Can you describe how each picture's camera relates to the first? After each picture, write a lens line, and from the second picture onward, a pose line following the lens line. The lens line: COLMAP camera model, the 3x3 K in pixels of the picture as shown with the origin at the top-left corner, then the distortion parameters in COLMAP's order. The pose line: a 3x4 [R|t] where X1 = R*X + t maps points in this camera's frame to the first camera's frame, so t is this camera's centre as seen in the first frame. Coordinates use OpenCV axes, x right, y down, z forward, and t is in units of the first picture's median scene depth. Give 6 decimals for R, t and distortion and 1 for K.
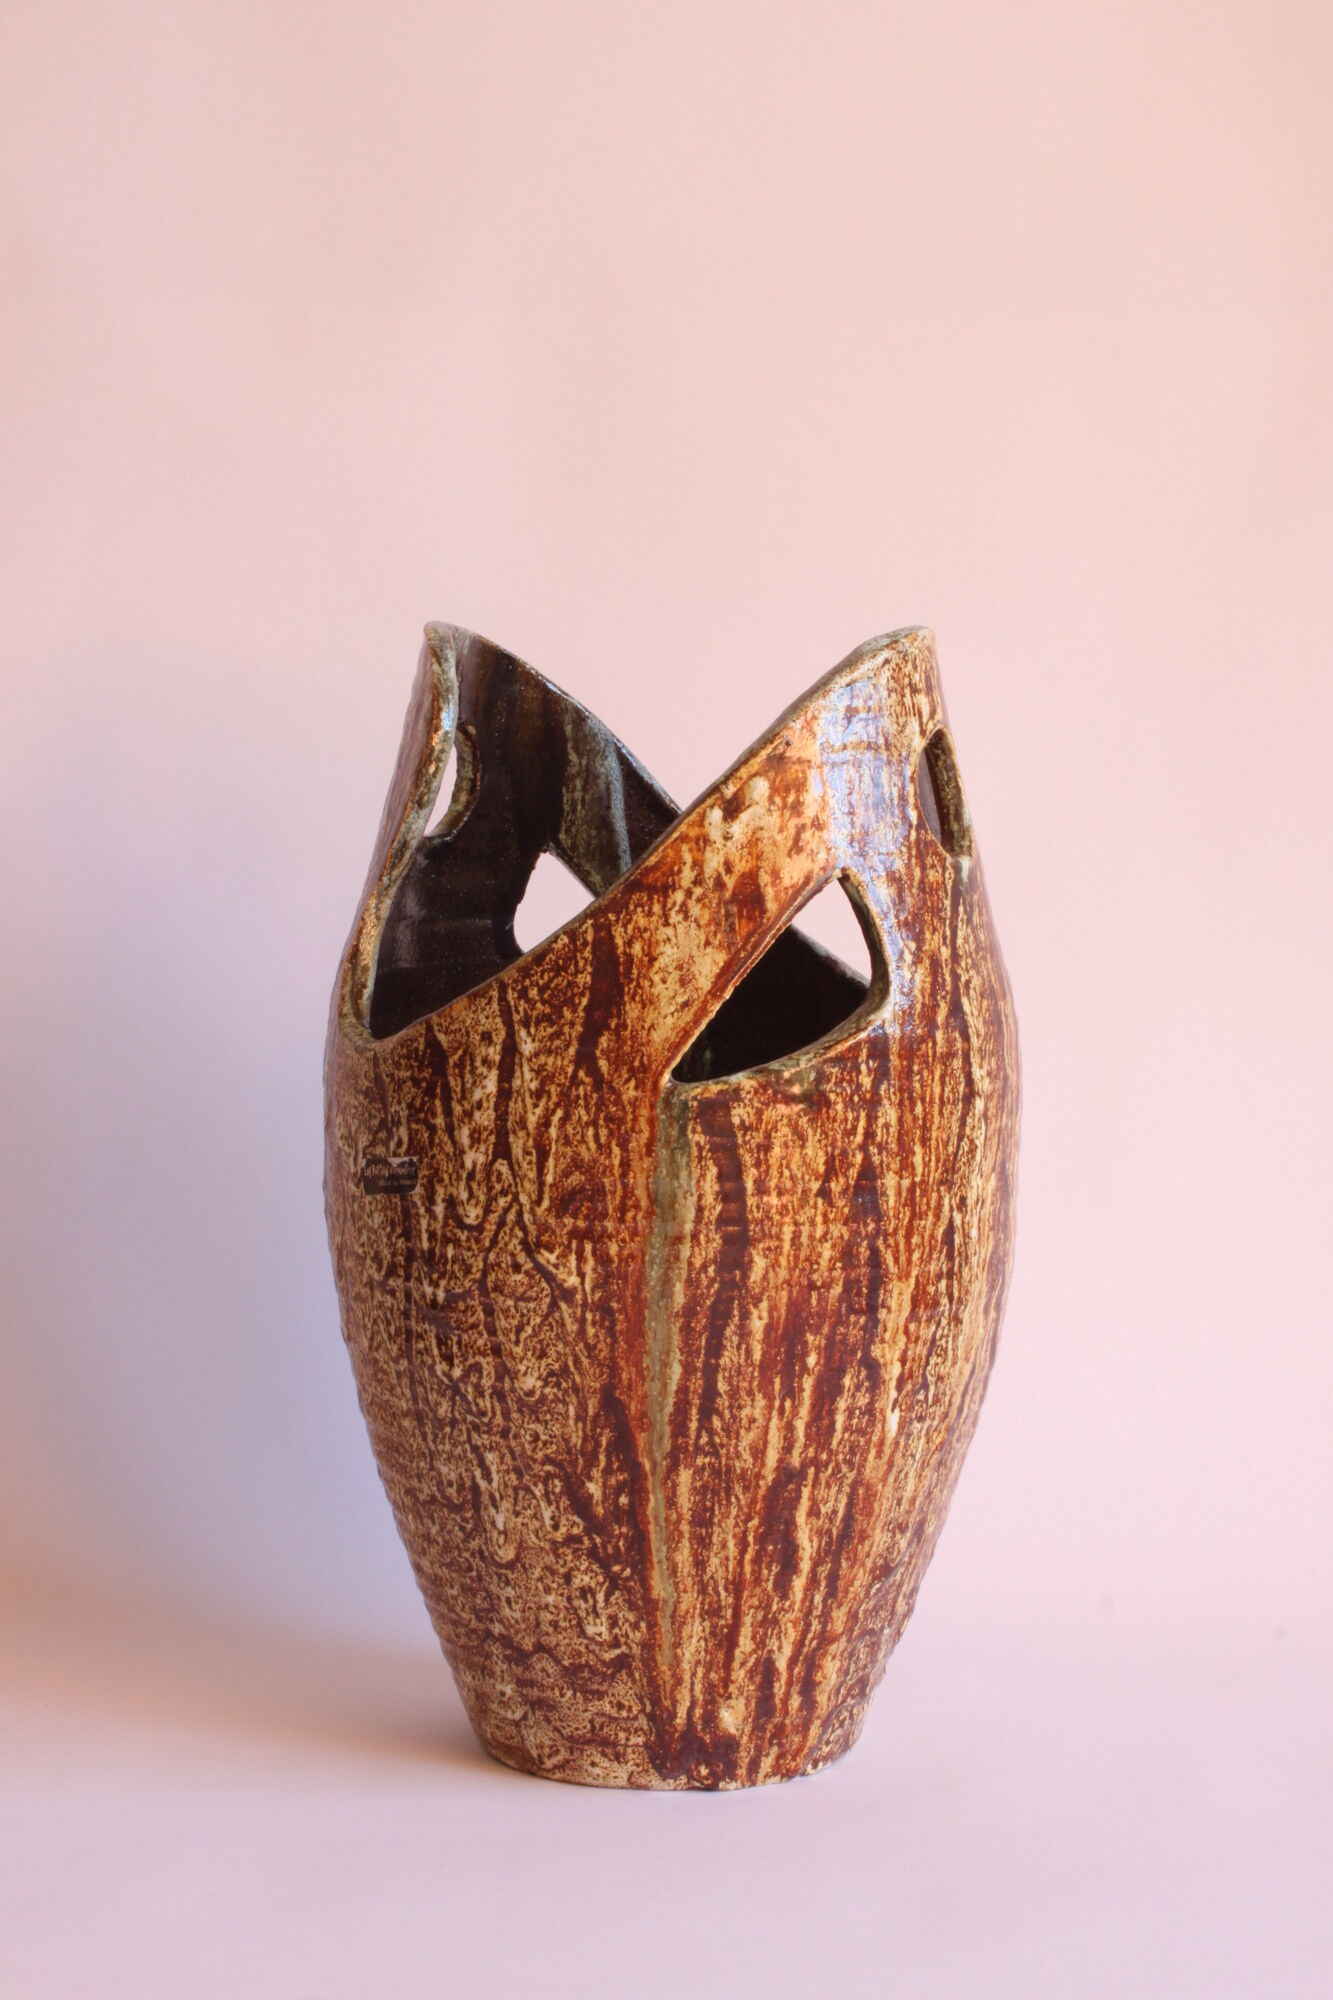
lens RADIAL K [[3962.3, 0, 662.3], [0, 3962.3, 1000.1], [0, 0, 1]] dist [0.008573, 0.000000]
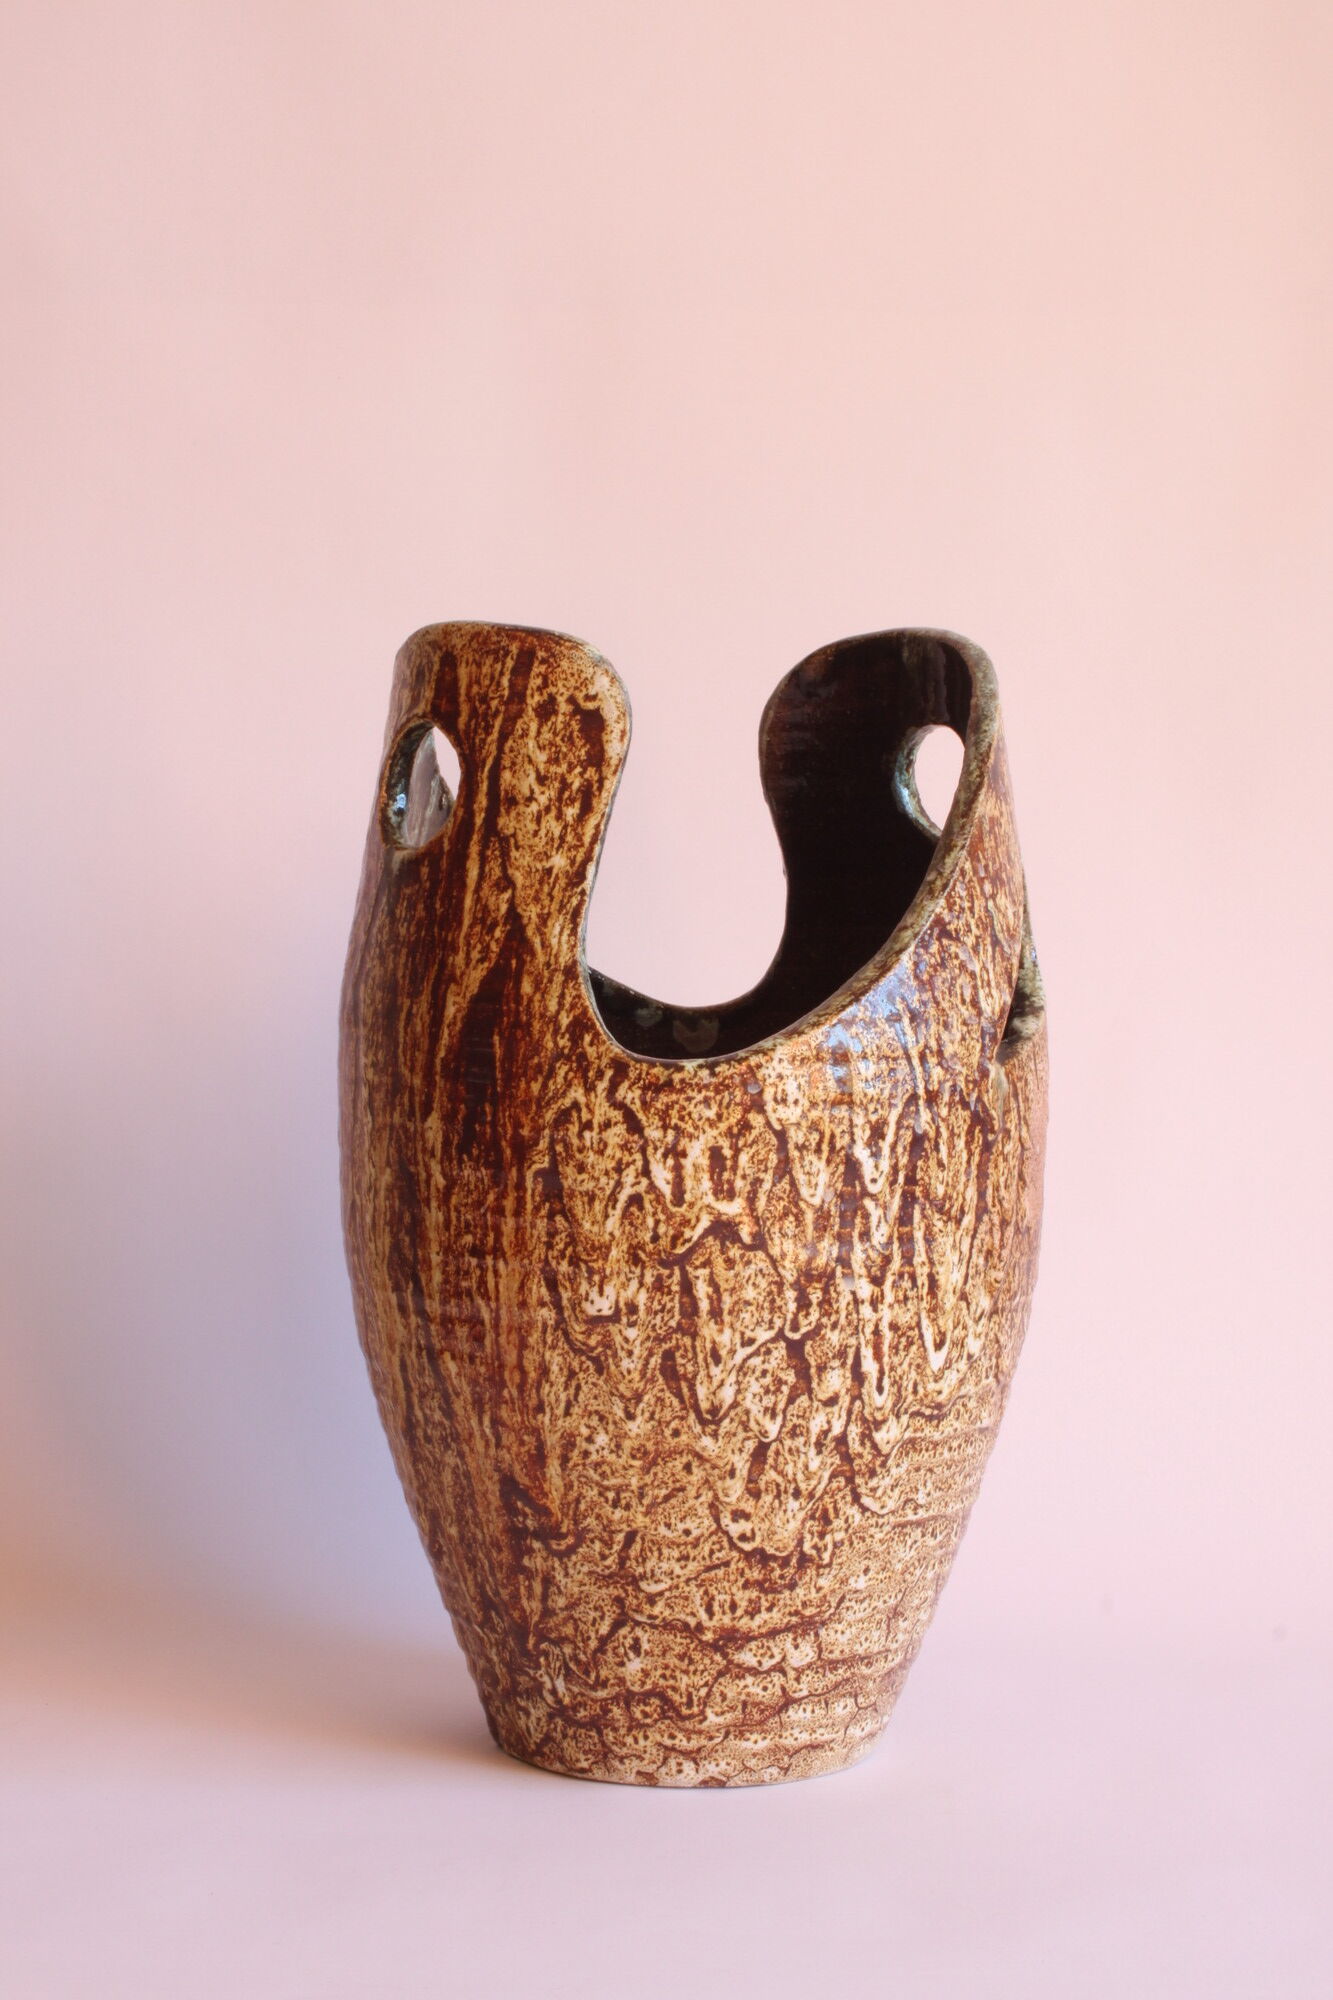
lens RADIAL K [[3962.3, 0, 663.7], [0, 3962.3, 999.2], [0, 0, 1]] dist [0.008573, 0.000000]
pose [[-0.488633, 0.043845, -0.871387, 0.940987], [-0.075421, 0.992875, 0.092250, -0.098172], [0.869224, 0.110797, -0.481845, 1.578832]]
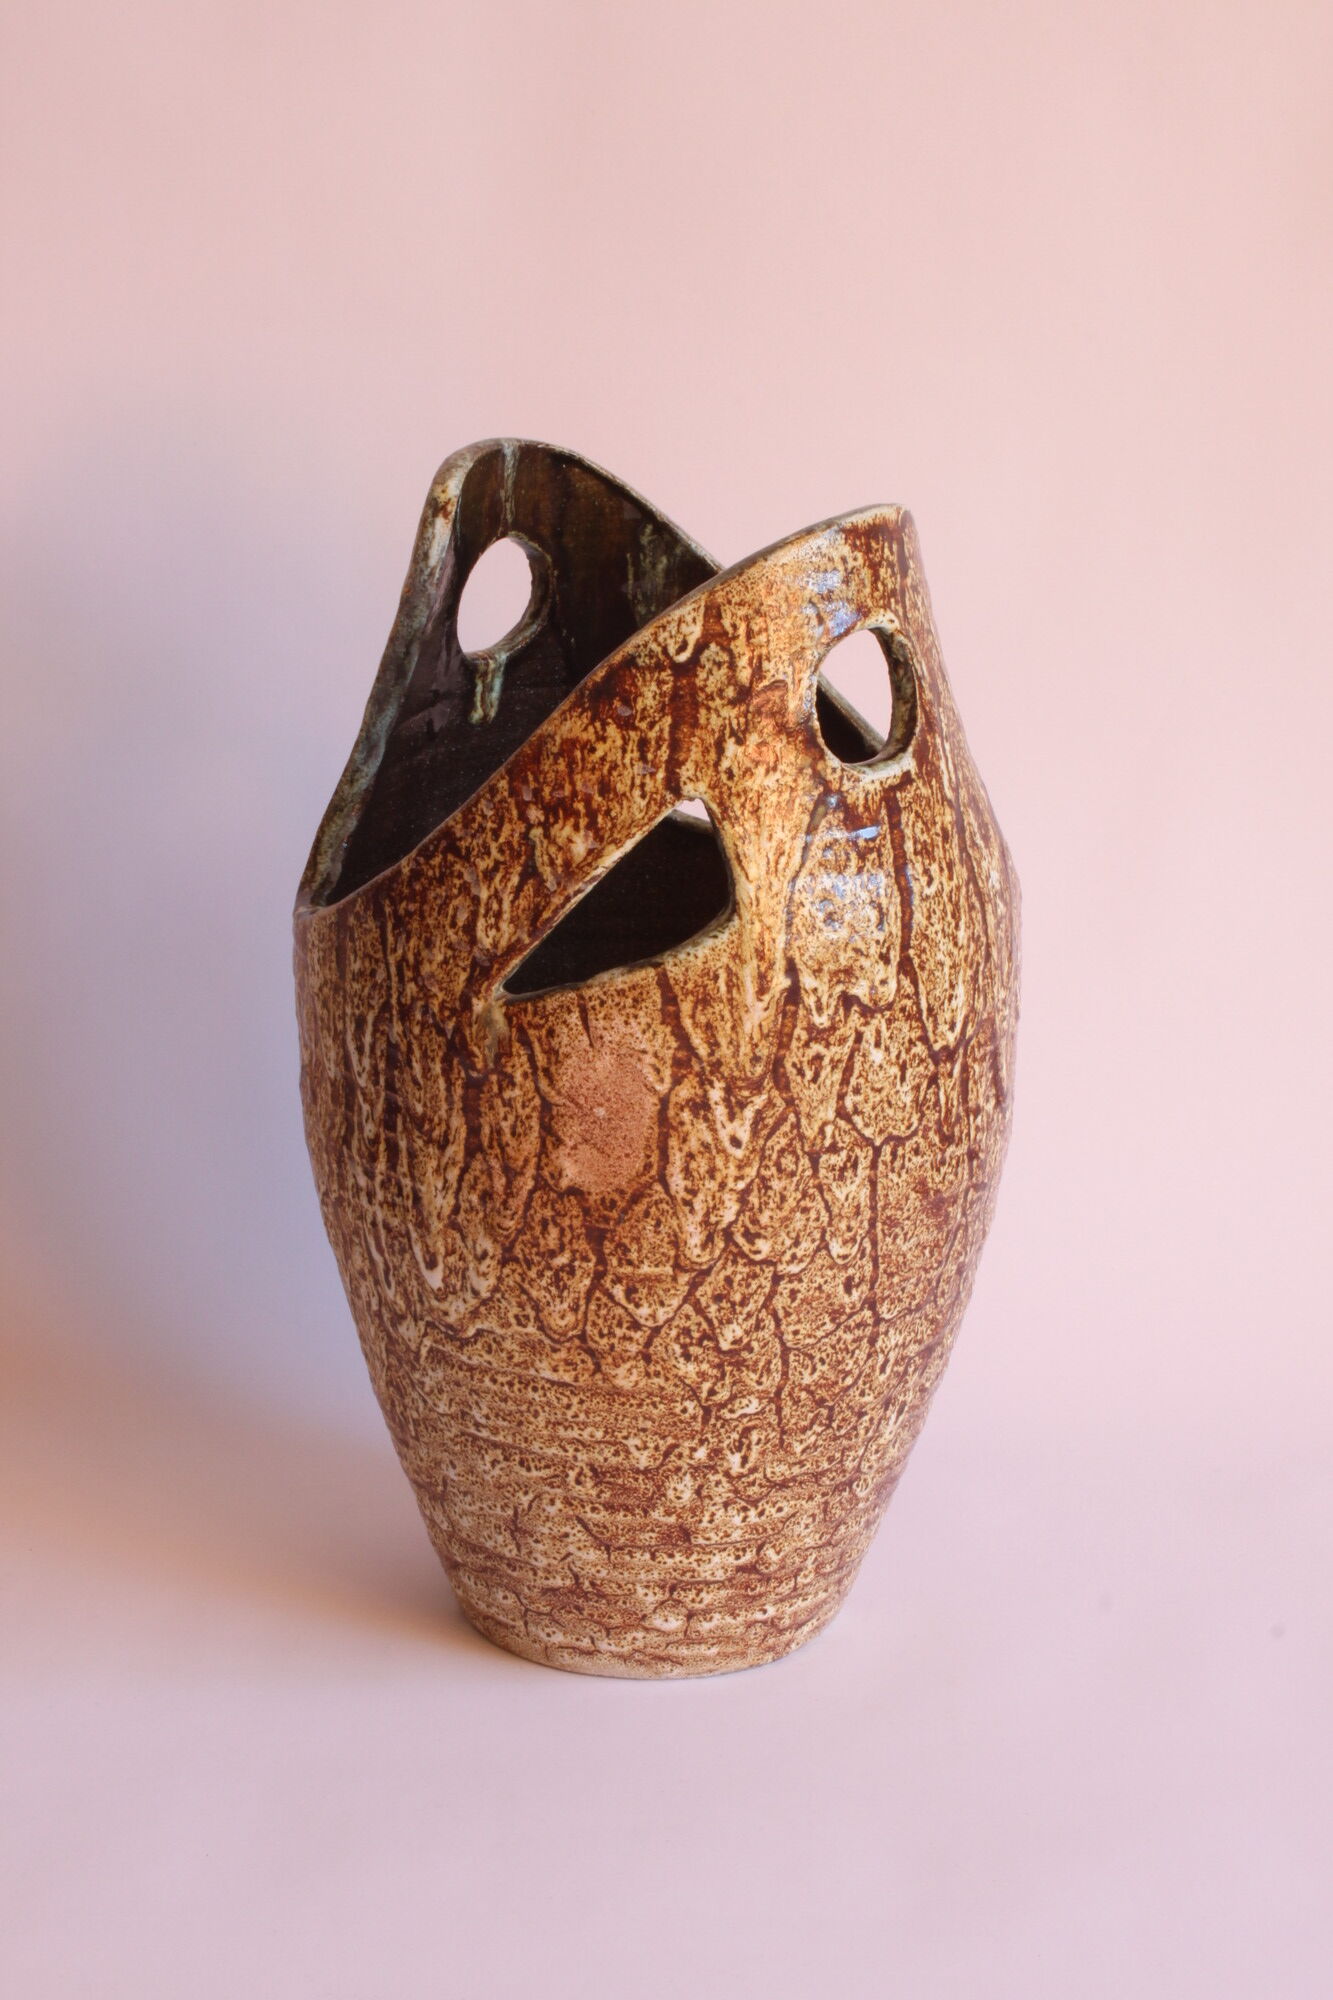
lens RADIAL K [[4323.9, 0, 673.1], [0, 4323.9, 1006.8], [0, 0, 1]] dist [0.061583, 0.000000]
pose [[-0.931772, -0.119058, 0.342966, -0.384603], [0.005785, 0.939708, 0.341929, -0.344569], [-0.362997, 0.320584, -0.874905, 2.049195]]
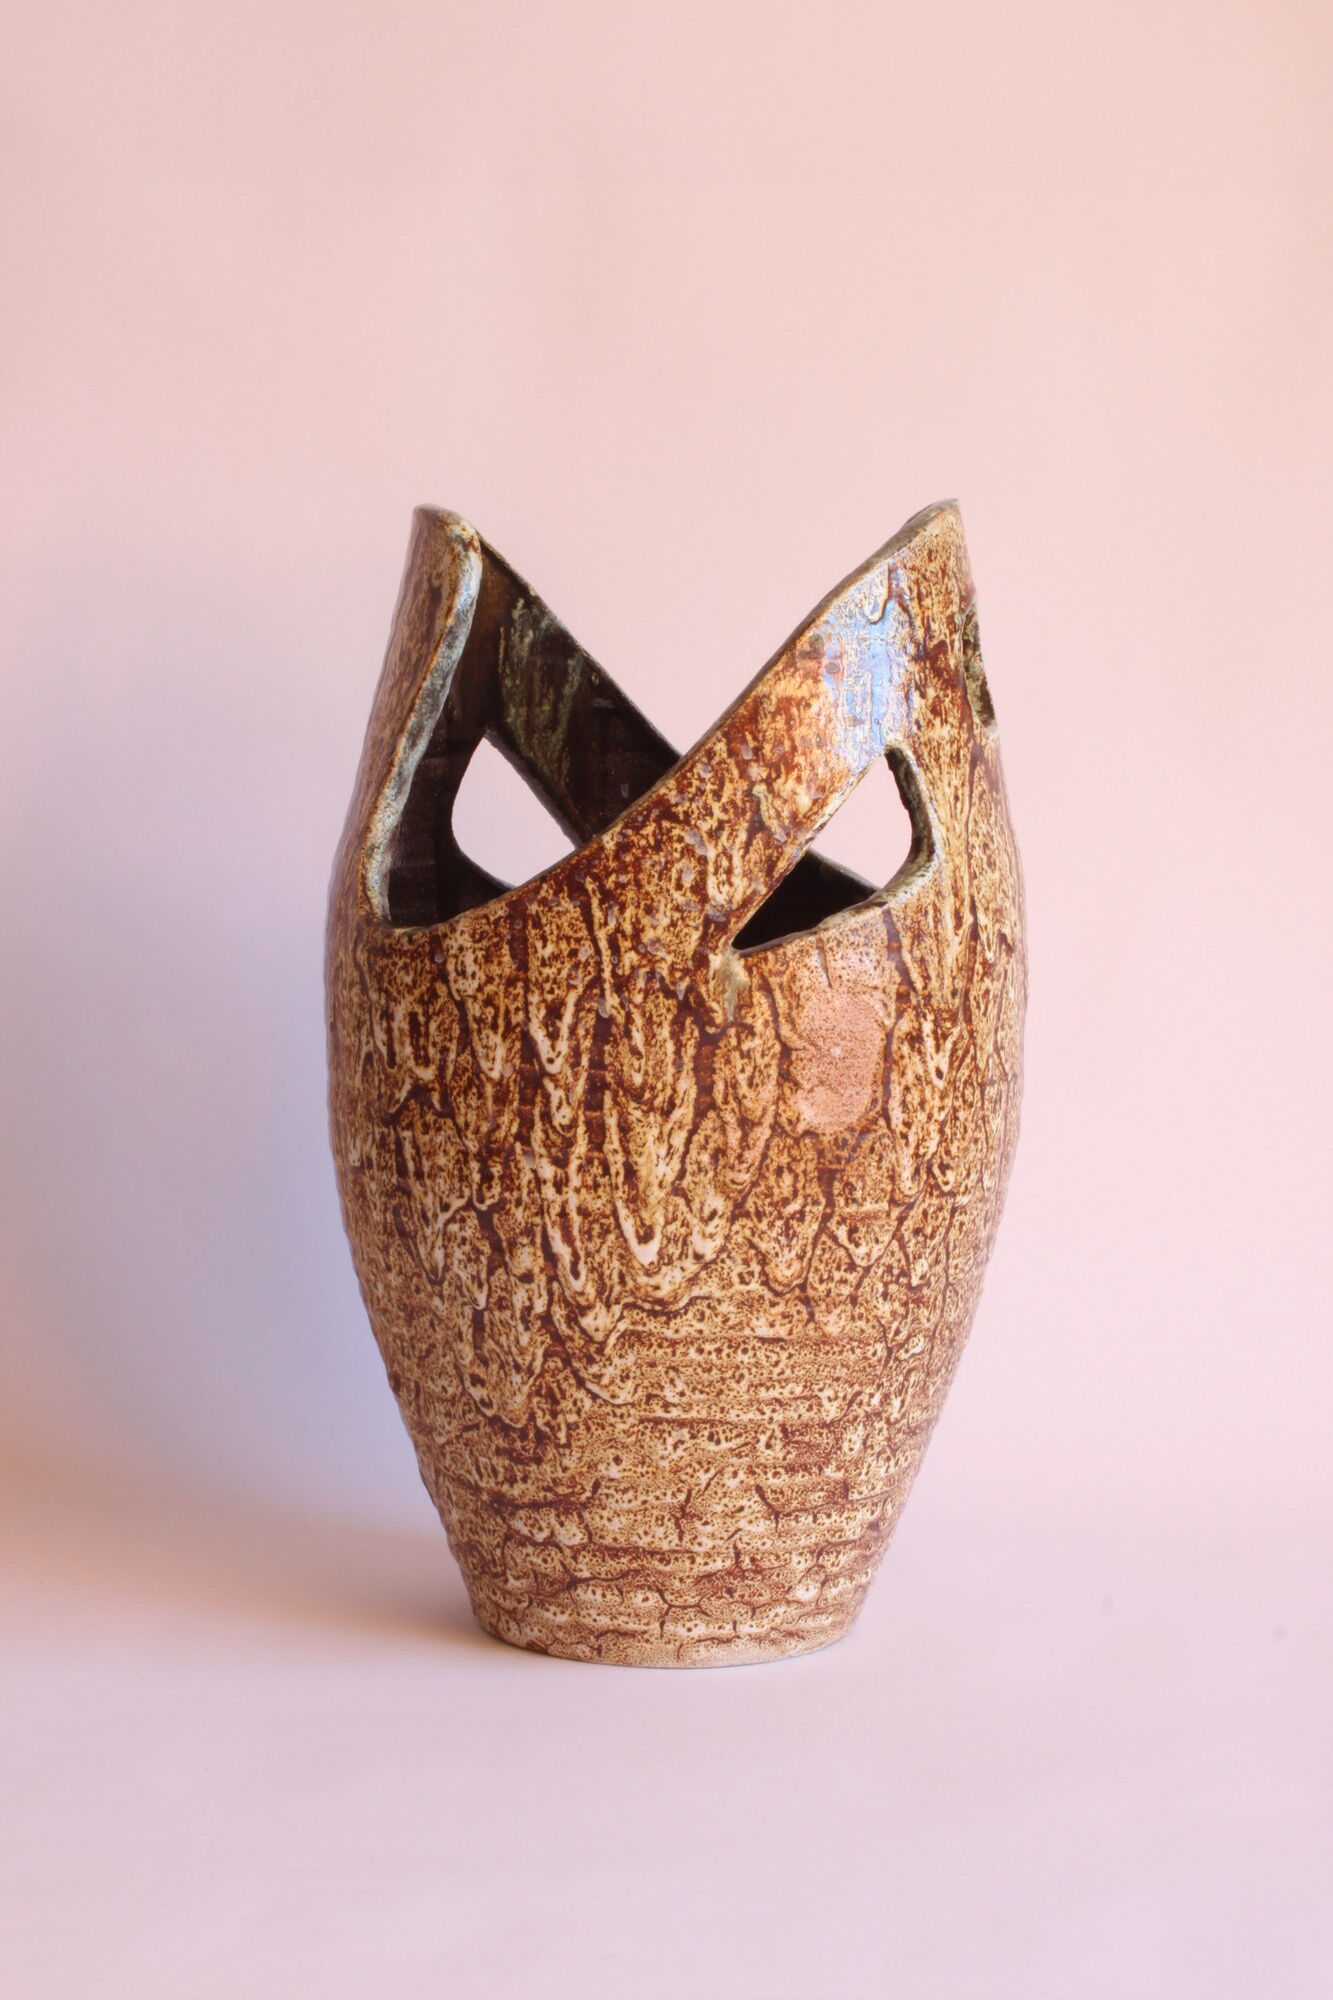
lens RADIAL K [[3962.3, 0, 662.5], [0, 3962.3, 996.5], [0, 0, 1]] dist [0.008573, 0.000000]
pose [[-0.977530, -0.000325, -0.210798, 0.231264], [-0.034829, 0.986504, 0.159991, -0.139493], [0.207901, 0.163737, -0.964348, 2.103721]]
